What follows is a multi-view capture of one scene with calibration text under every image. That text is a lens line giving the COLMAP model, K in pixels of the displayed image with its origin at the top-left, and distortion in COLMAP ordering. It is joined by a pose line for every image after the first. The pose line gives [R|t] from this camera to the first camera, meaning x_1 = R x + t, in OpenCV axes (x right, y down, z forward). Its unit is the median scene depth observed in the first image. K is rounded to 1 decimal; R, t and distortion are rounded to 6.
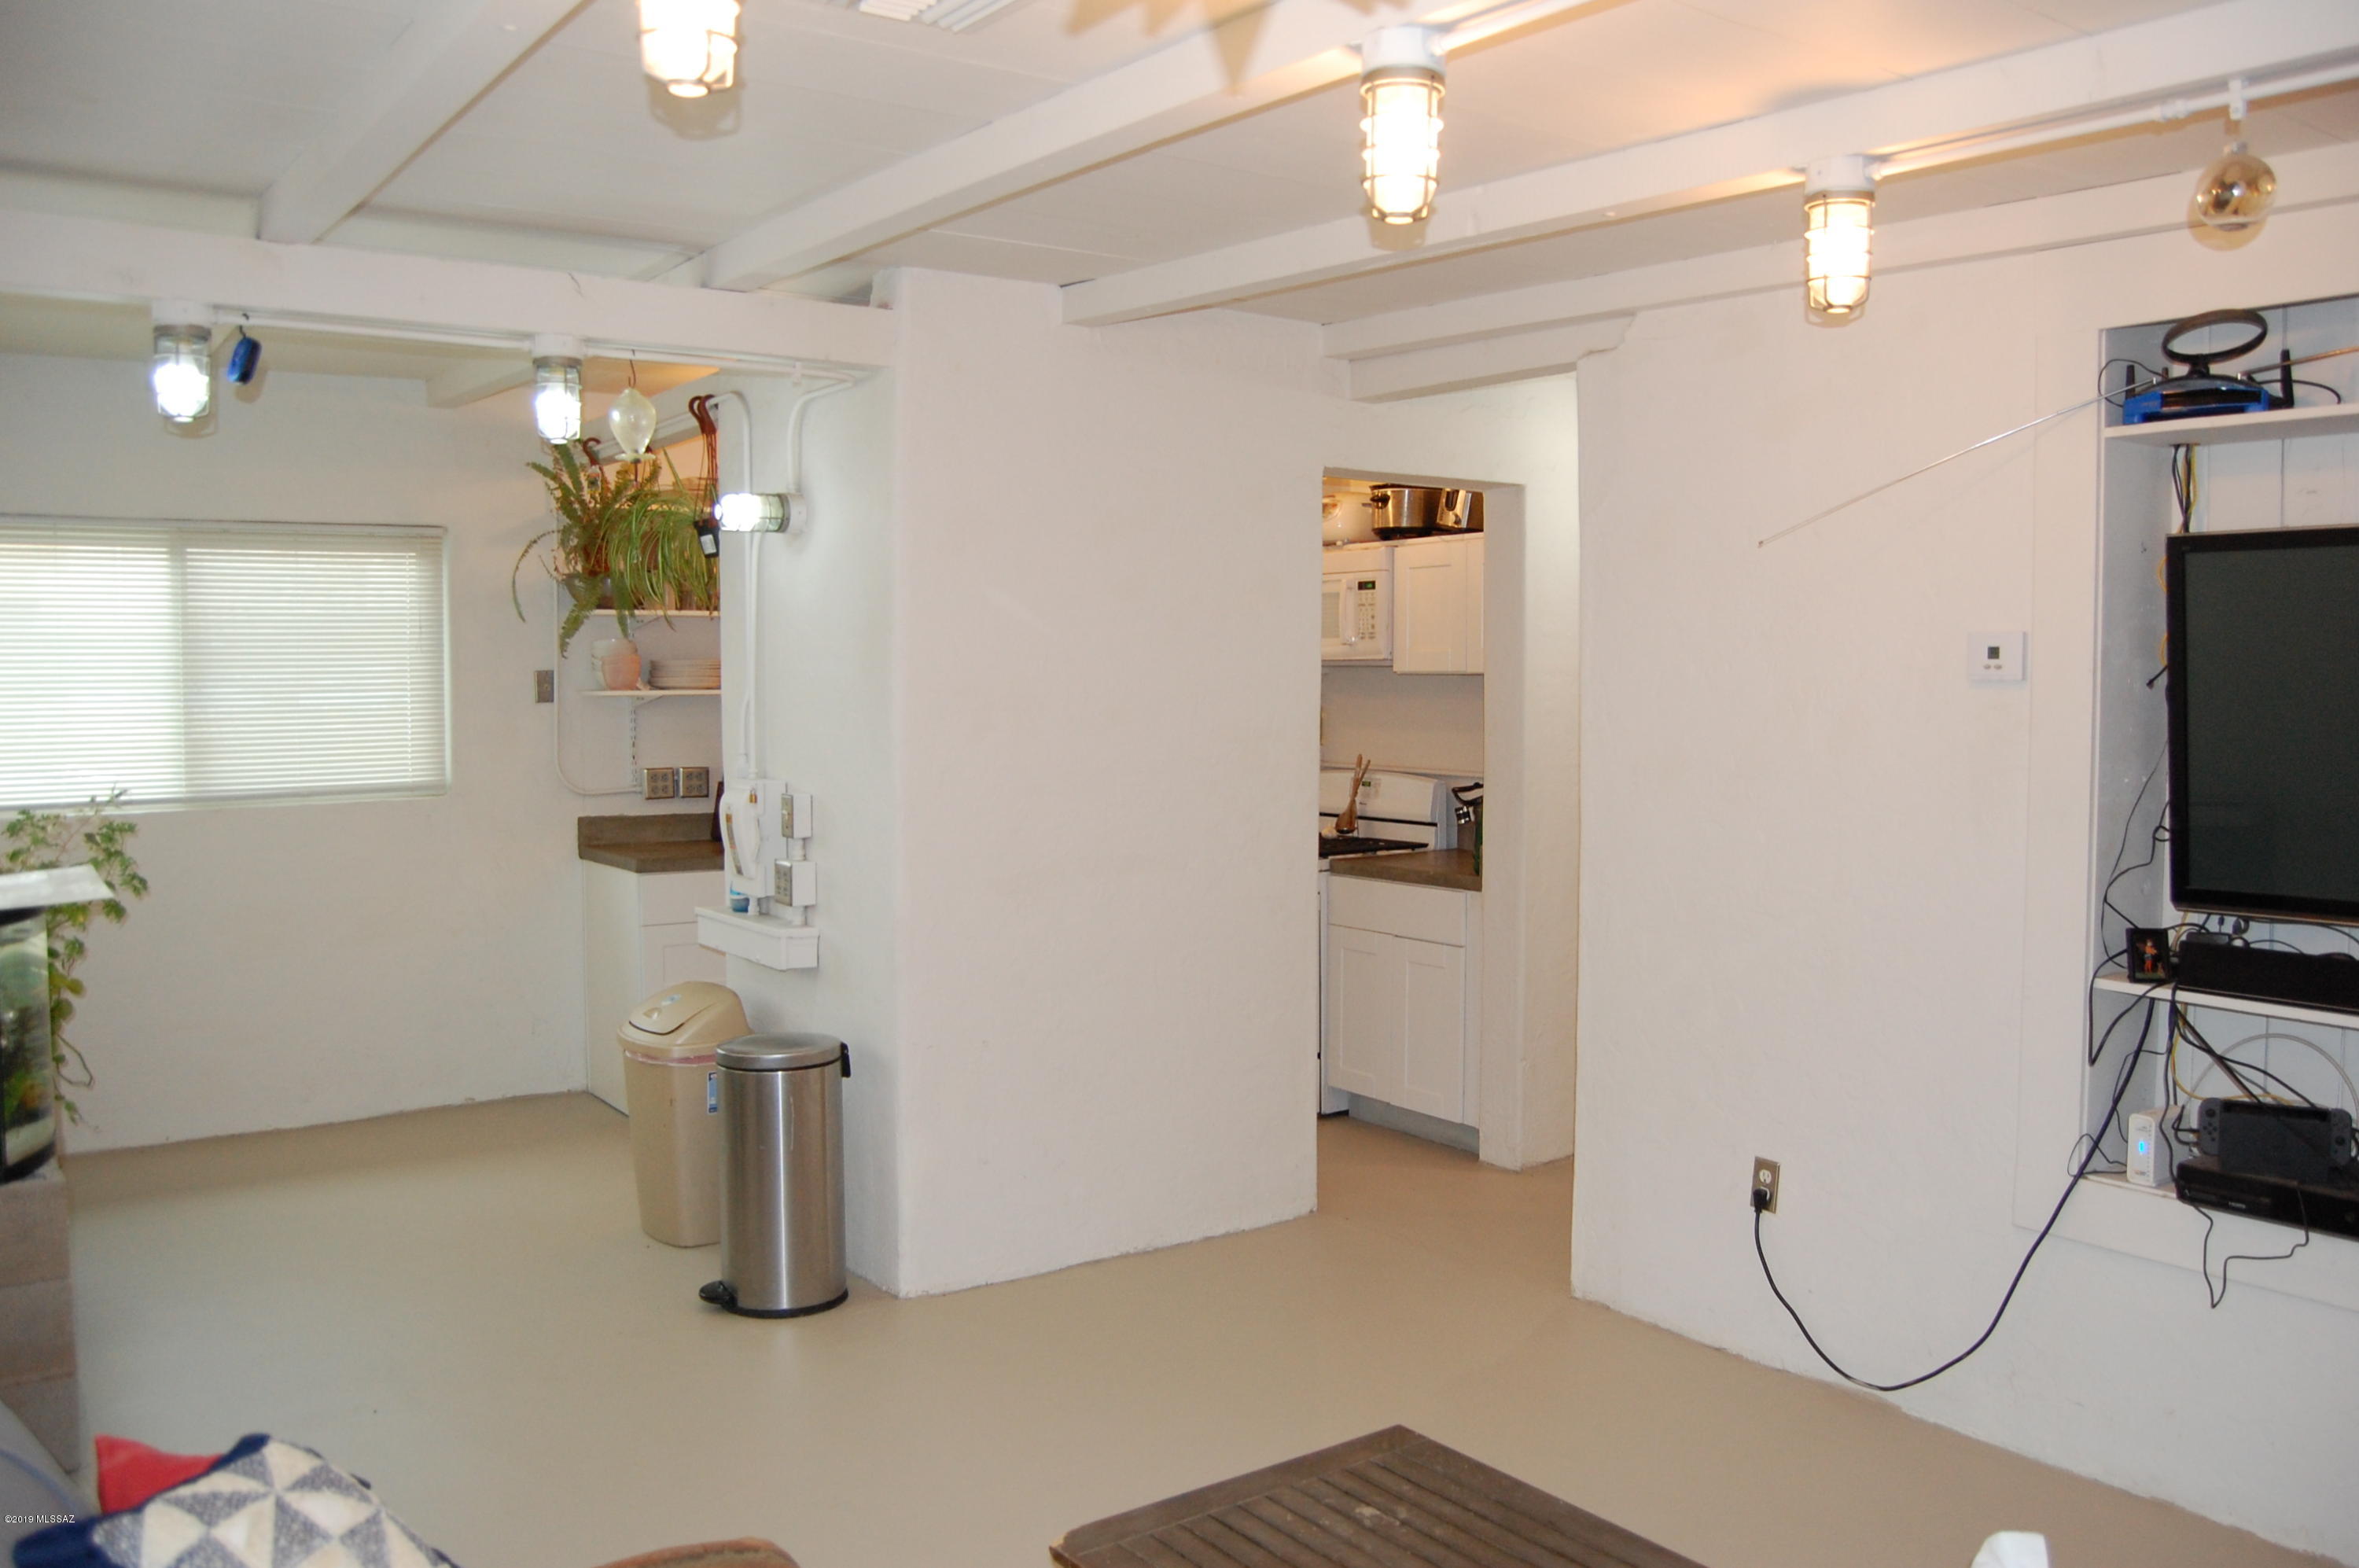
lens RADIAL K [[1866.4, 0, 1179.5], [0, 1866.4, 784.0], [0, 0, 1]] dist [-0.004532, -0.000622]
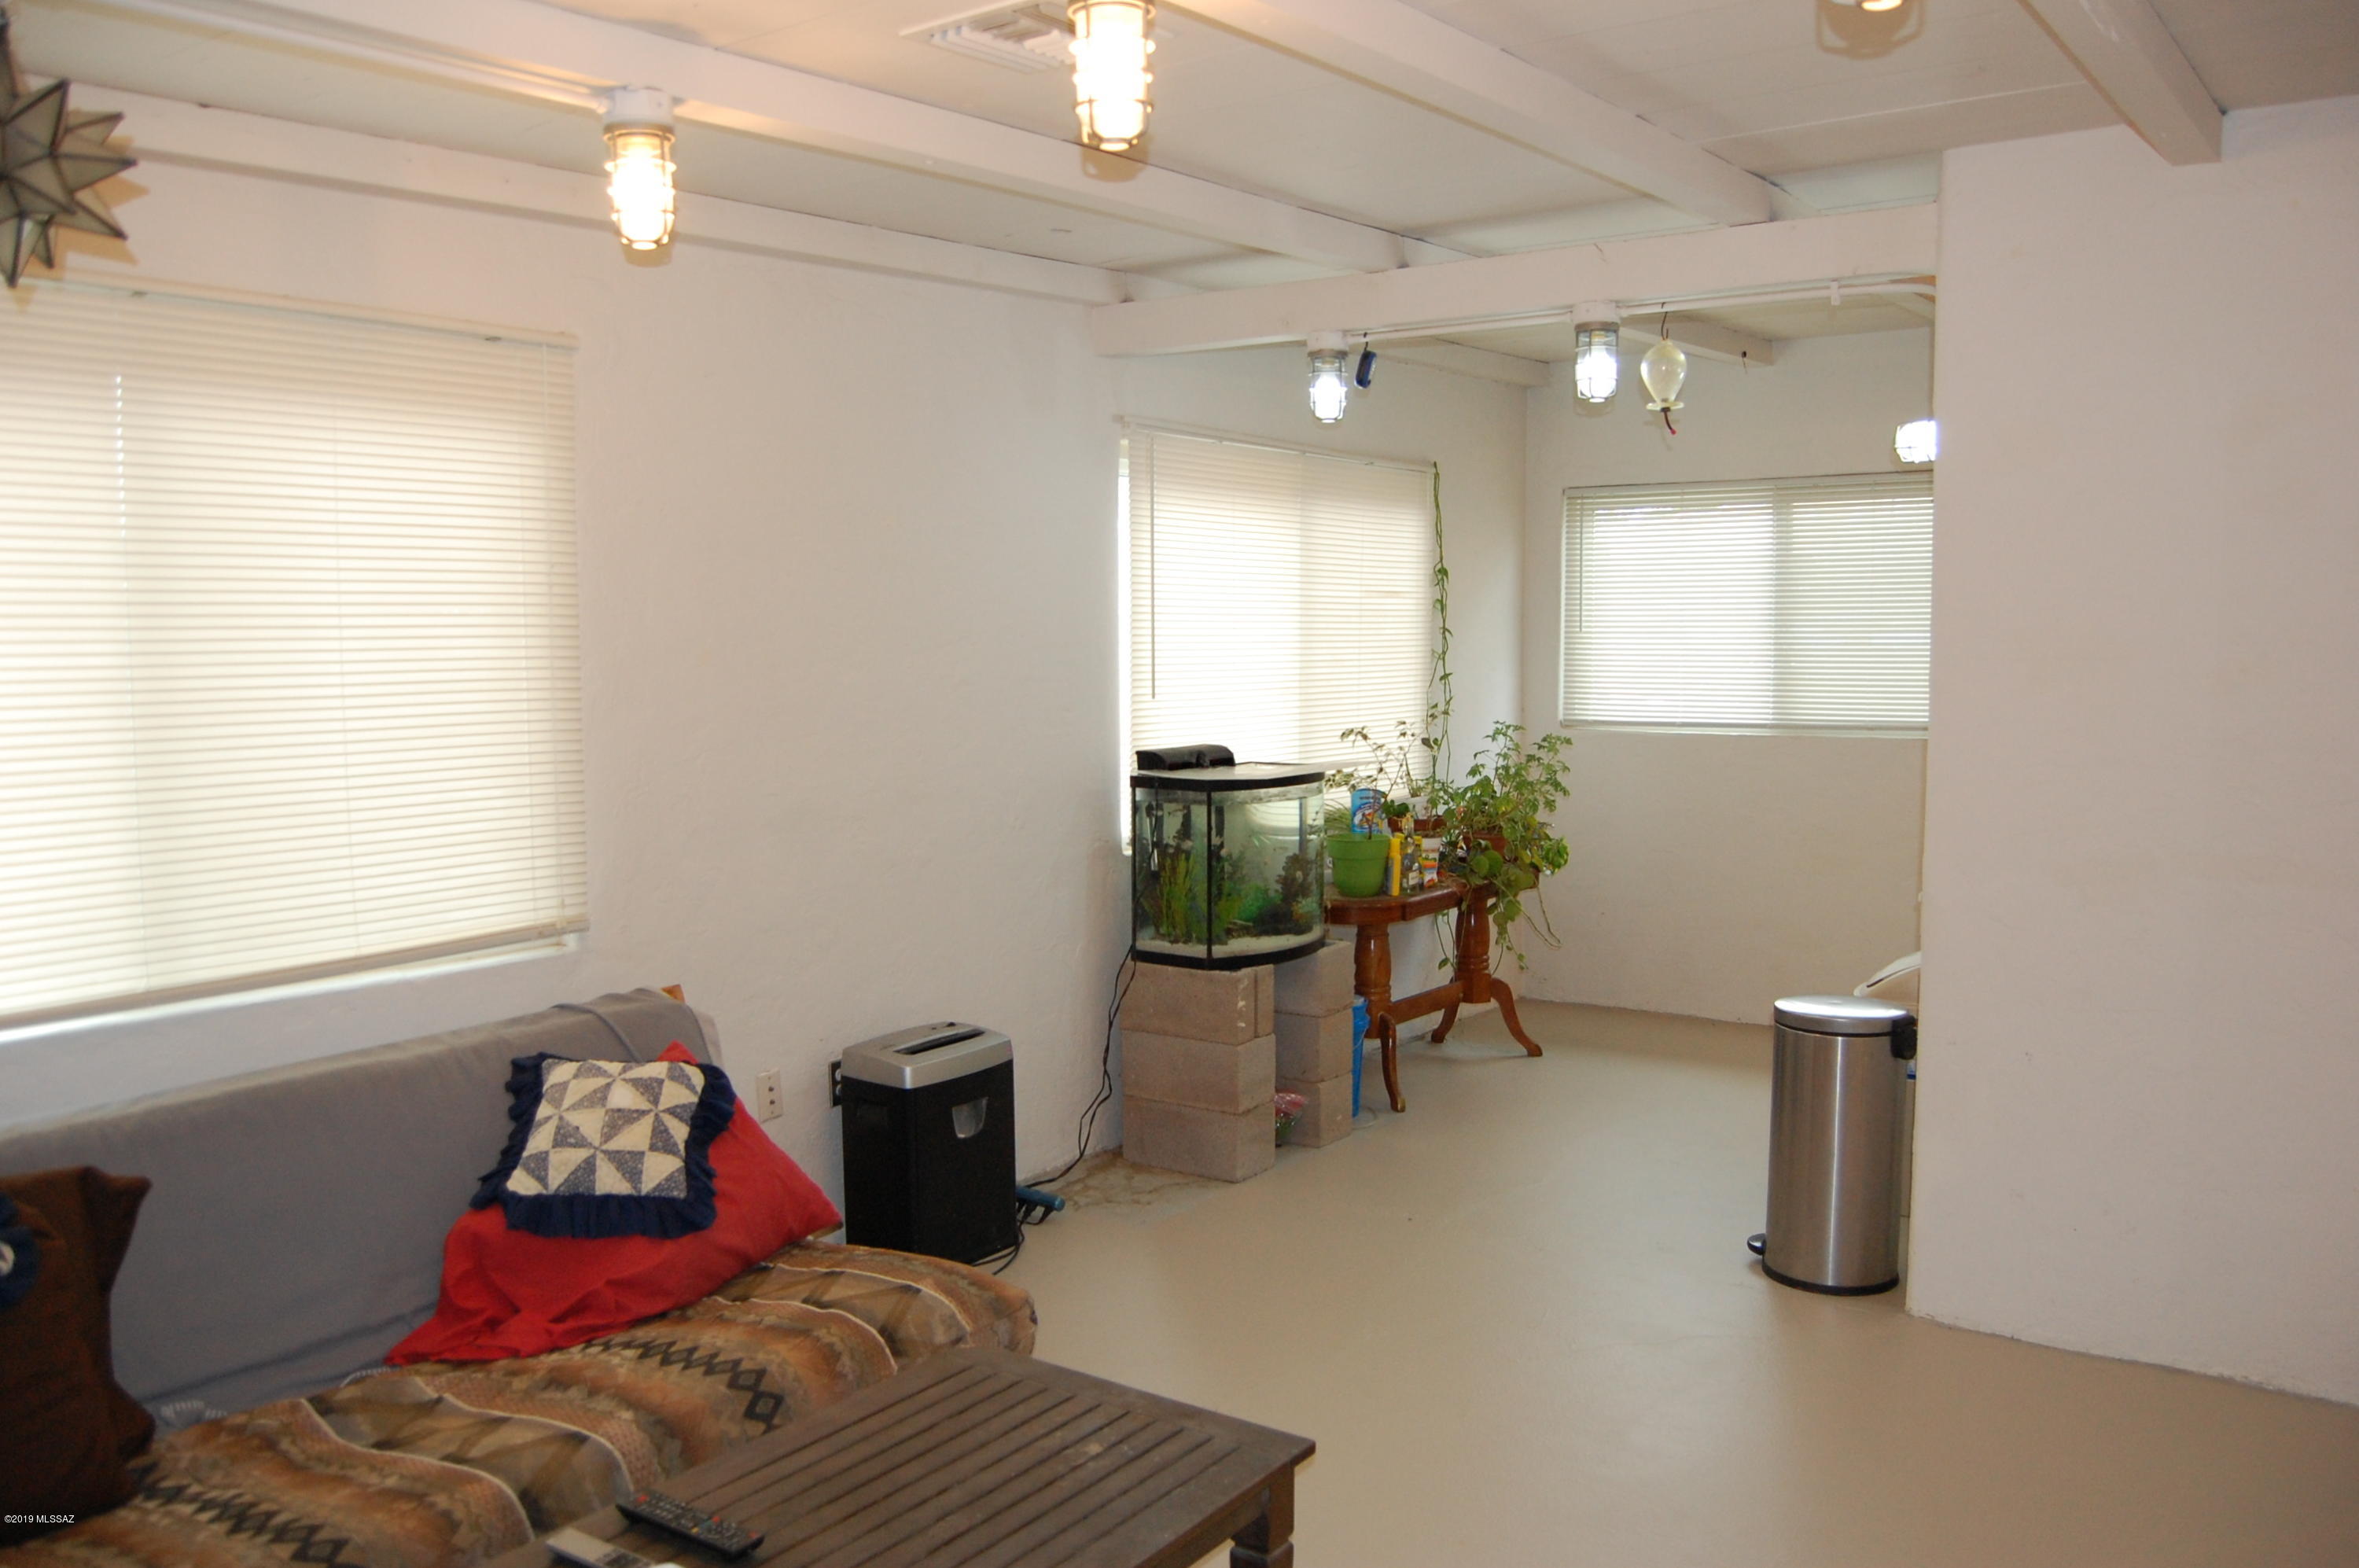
lens RADIAL K [[1865.0, 0, 1179.5], [0, 1865.0, 784.0], [0, 0, 1]] dist [-0.105377, 0.053268]
pose [[0.328000, 0.083114, -0.941014, 0.680797], [-0.051945, 0.996202, 0.069882, -0.026551], [0.943248, 0.025960, 0.331072, 0.469263]]
